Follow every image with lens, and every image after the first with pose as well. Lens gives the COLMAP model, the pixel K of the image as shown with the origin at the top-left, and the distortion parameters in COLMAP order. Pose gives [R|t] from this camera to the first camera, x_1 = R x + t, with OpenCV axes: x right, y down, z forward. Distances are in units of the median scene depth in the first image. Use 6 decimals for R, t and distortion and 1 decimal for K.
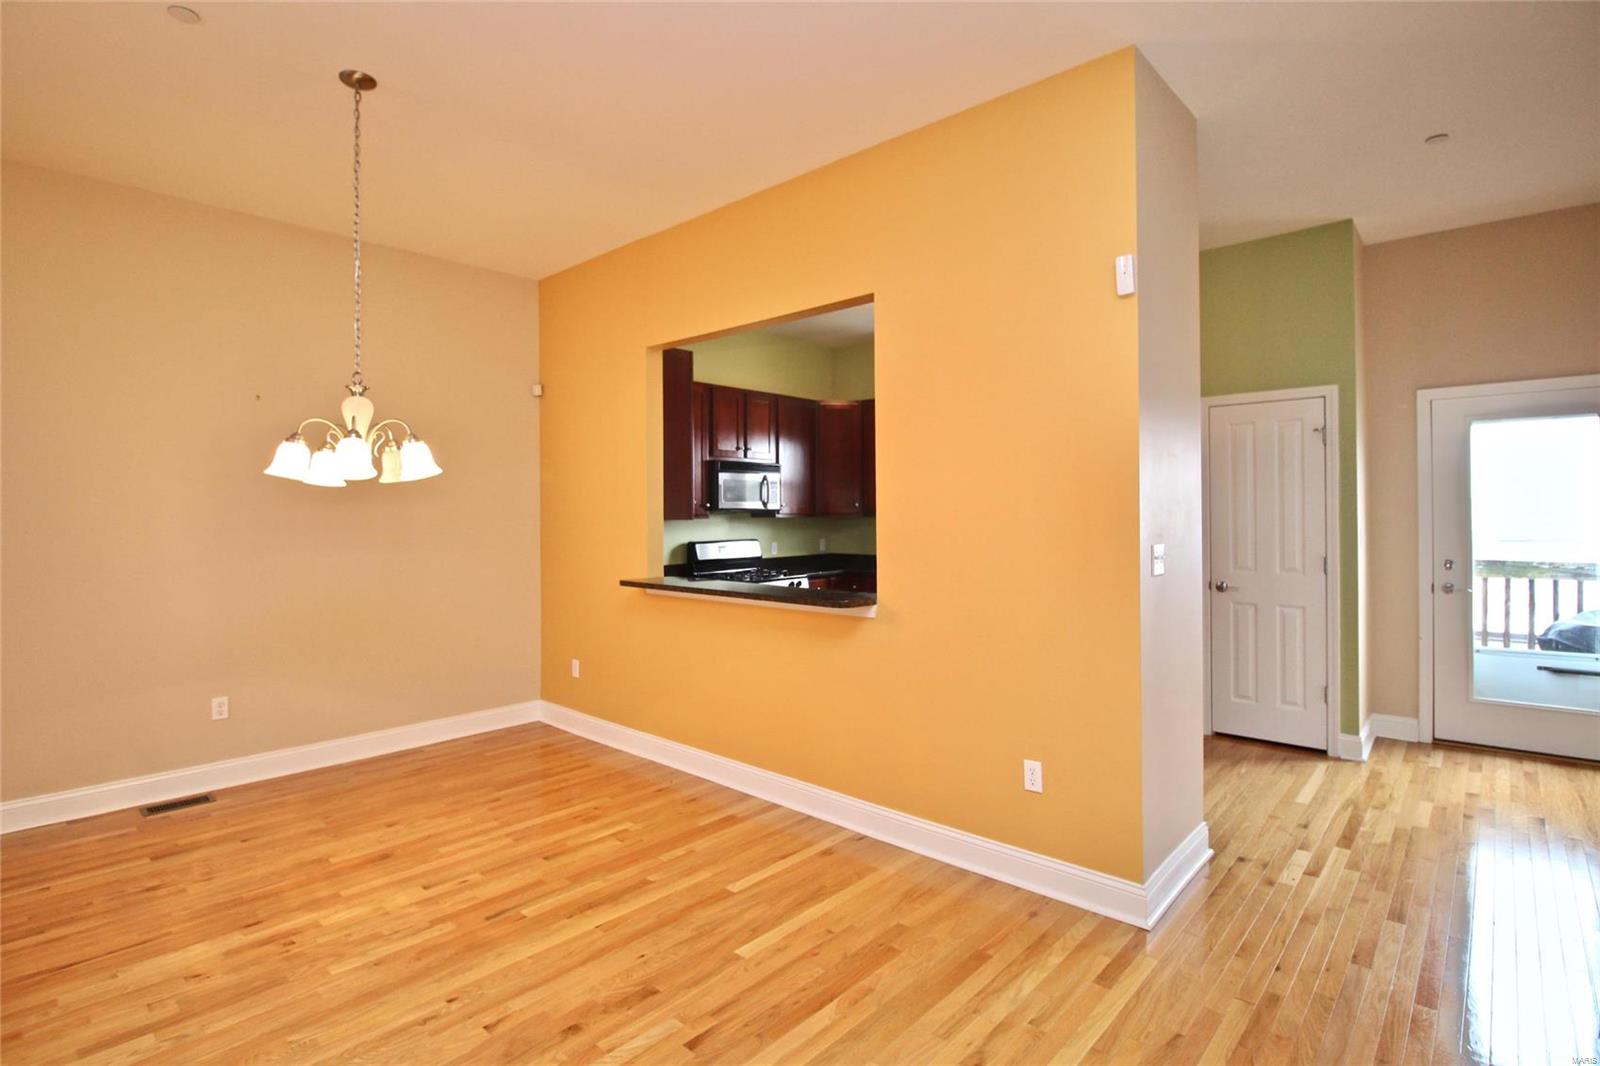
lens RADIAL K [[786.7, 0, 764.1], [0, 786.7, 509.8], [0, 0, 1]] dist [0.001206, -0.015947]
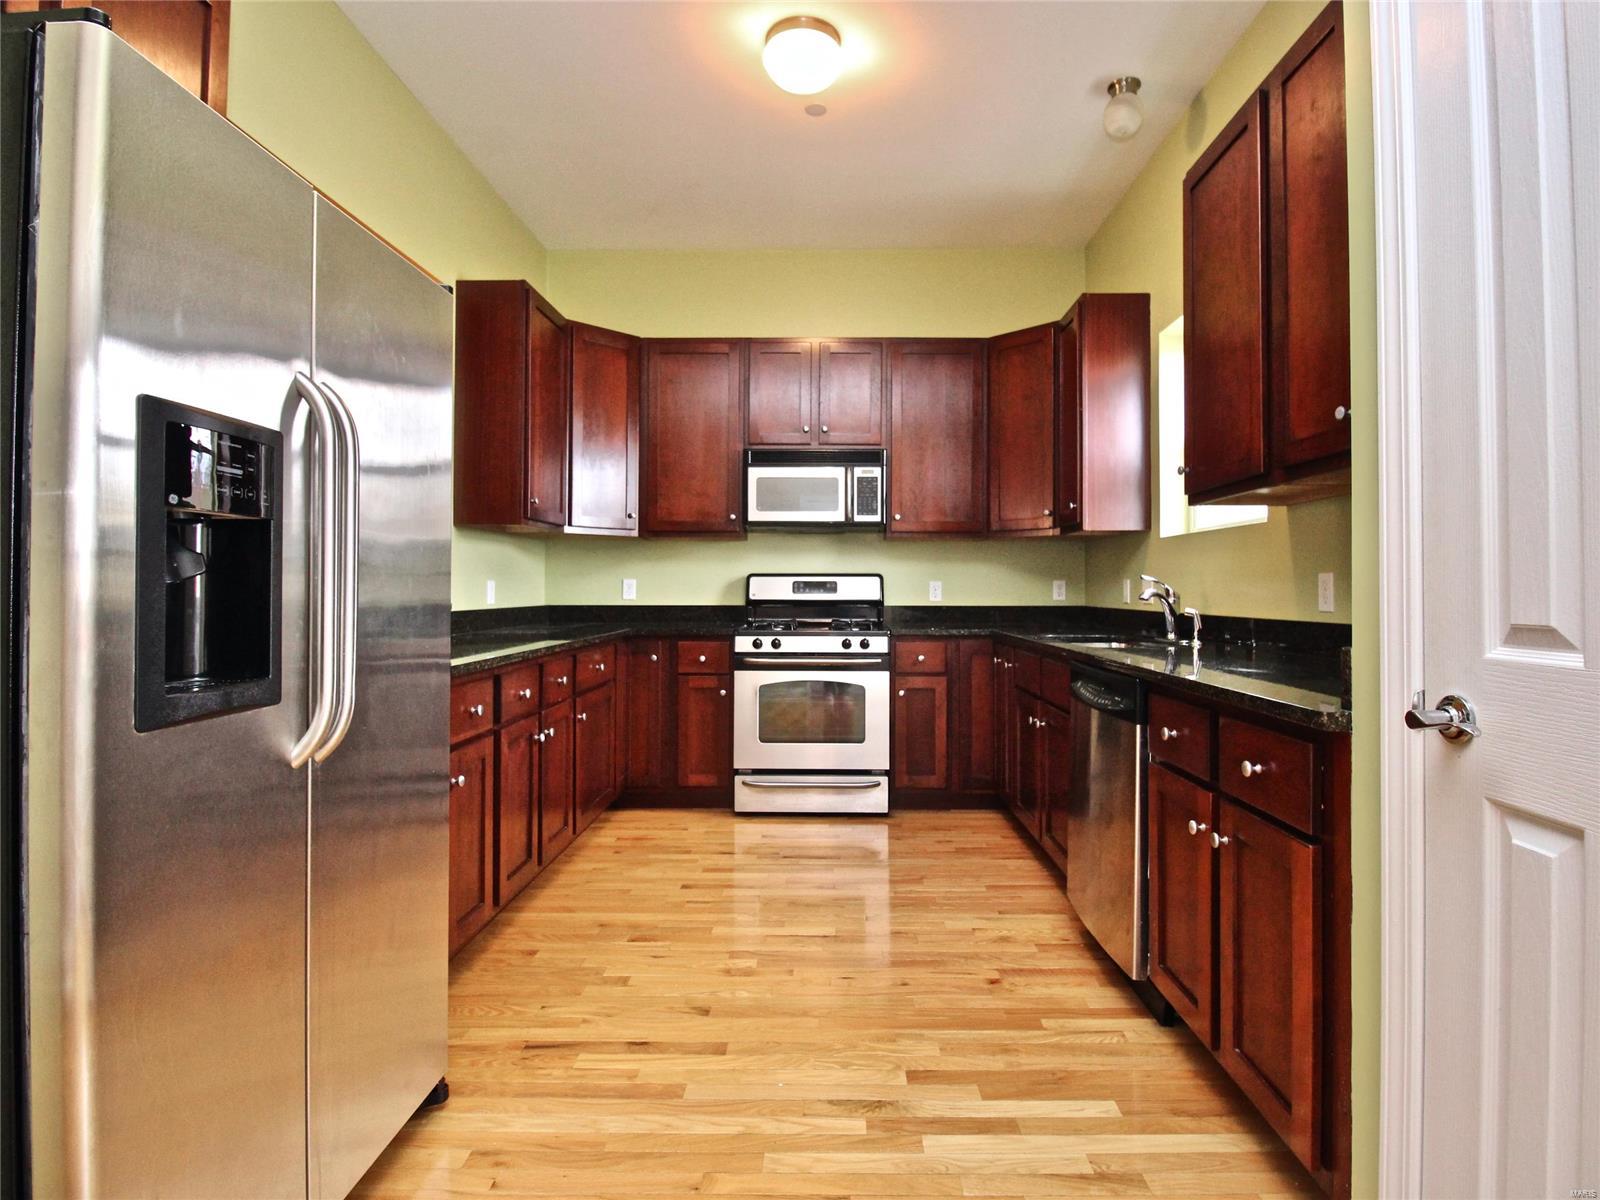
lens RADIAL K [[832.8, 0, 822.7], [0, 832.8, 575.1], [0, 0, 1]] dist [0.001927, -0.016473]
pose [[0.678445, -0.000496, -0.734651, 0.661690], [-0.007706, 0.999940, -0.007791, 0.063748], [0.734611, 0.010947, 0.678400, 0.756091]]
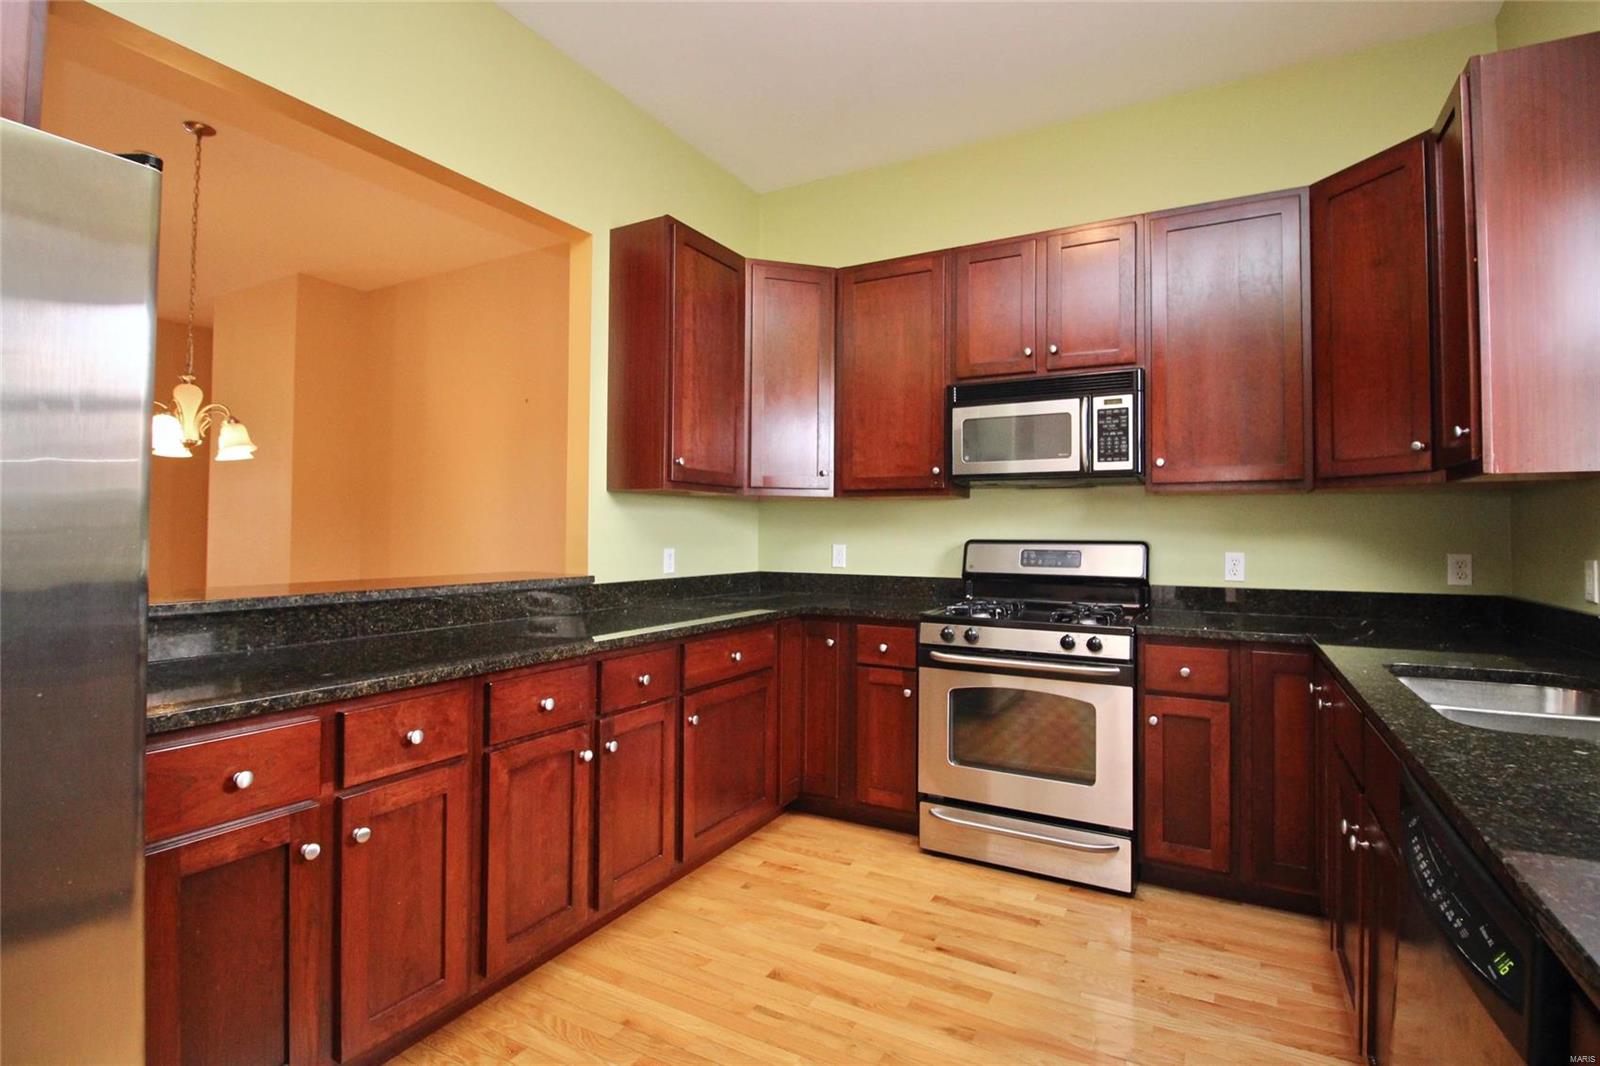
lens RADIAL K [[759.8, 0, 809.9], [0, 759.8, 514.3], [0, 0, 1]] dist [0.000790, -0.014542]
pose [[0.254903, -0.013757, -0.966869, 0.542390], [-0.008621, 0.999827, -0.016498, 0.044084], [0.966928, 0.012540, 0.254741, 1.028734]]
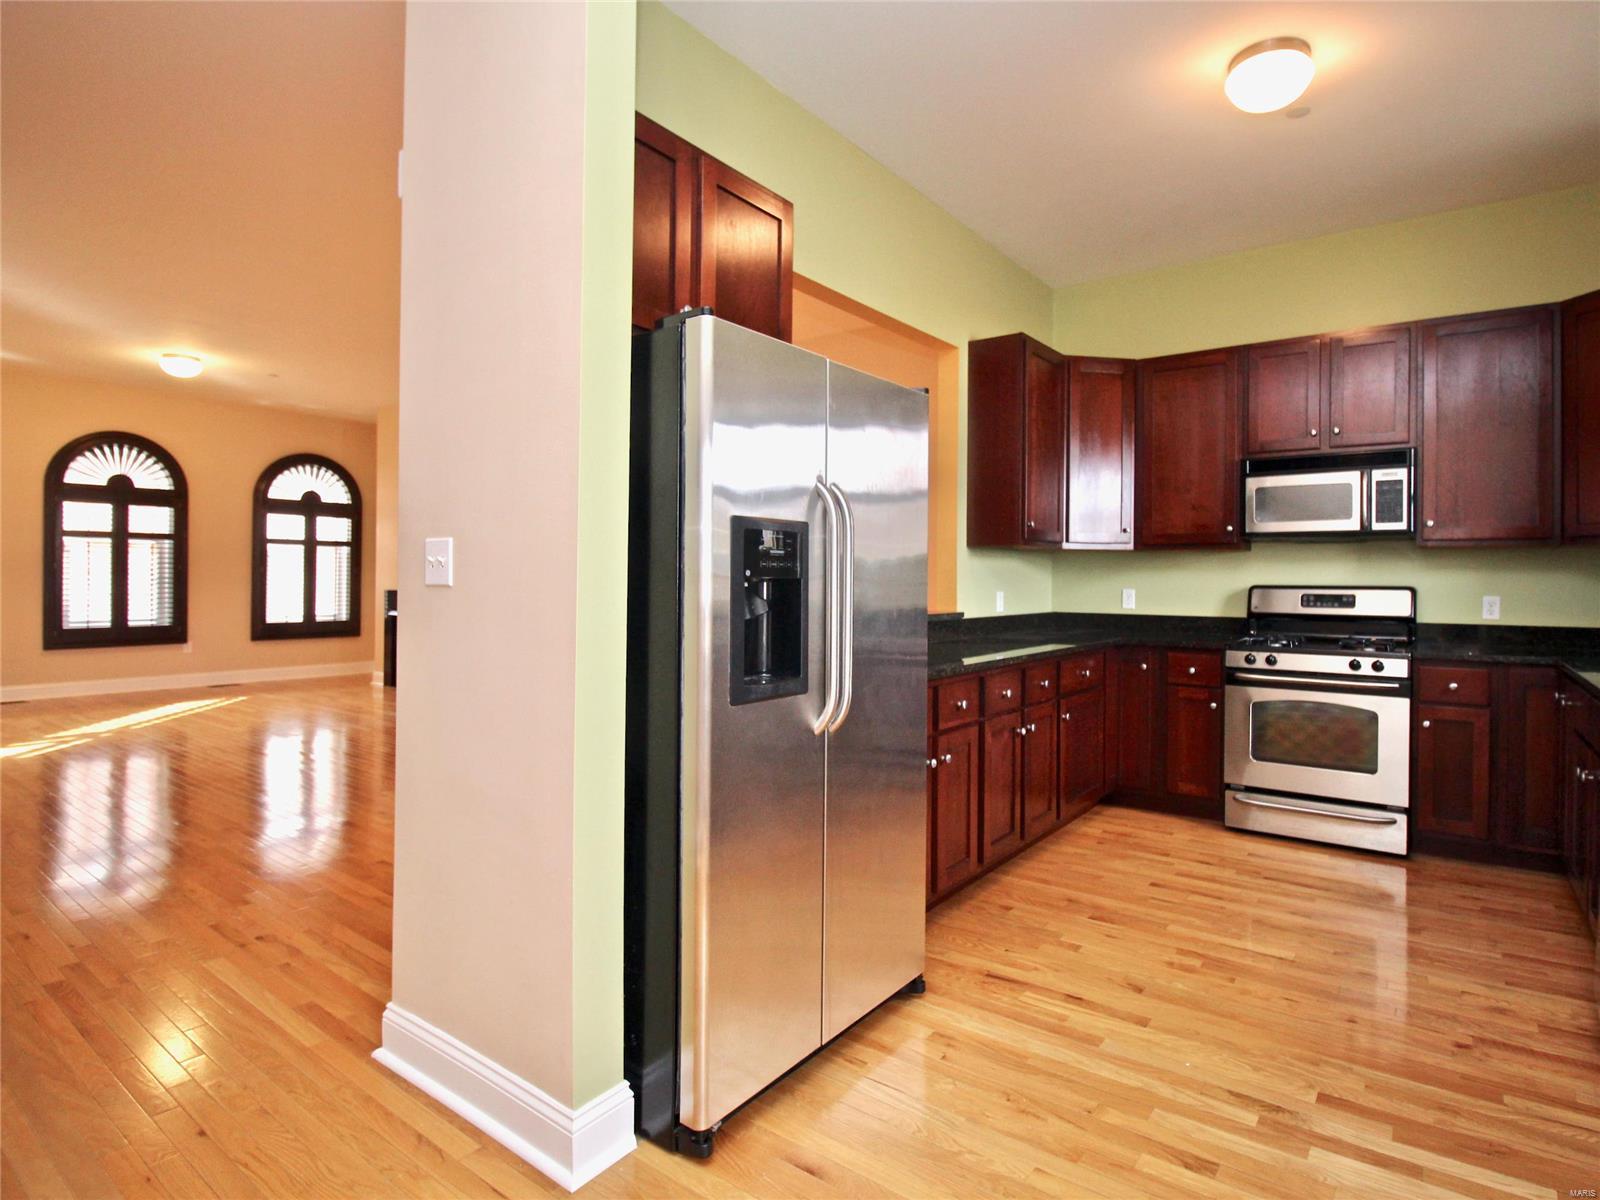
lens RADIAL K [[843.0, 0, 854.1], [0, 843.0, 576.3], [0, 0, 1]] dist [0.000301, -0.016268]
pose [[0.140636, 0.007886, -0.990030, 0.772605], [-0.008333, 0.999942, 0.006781, 0.042078], [0.990026, 0.007296, 0.140694, 0.771887]]
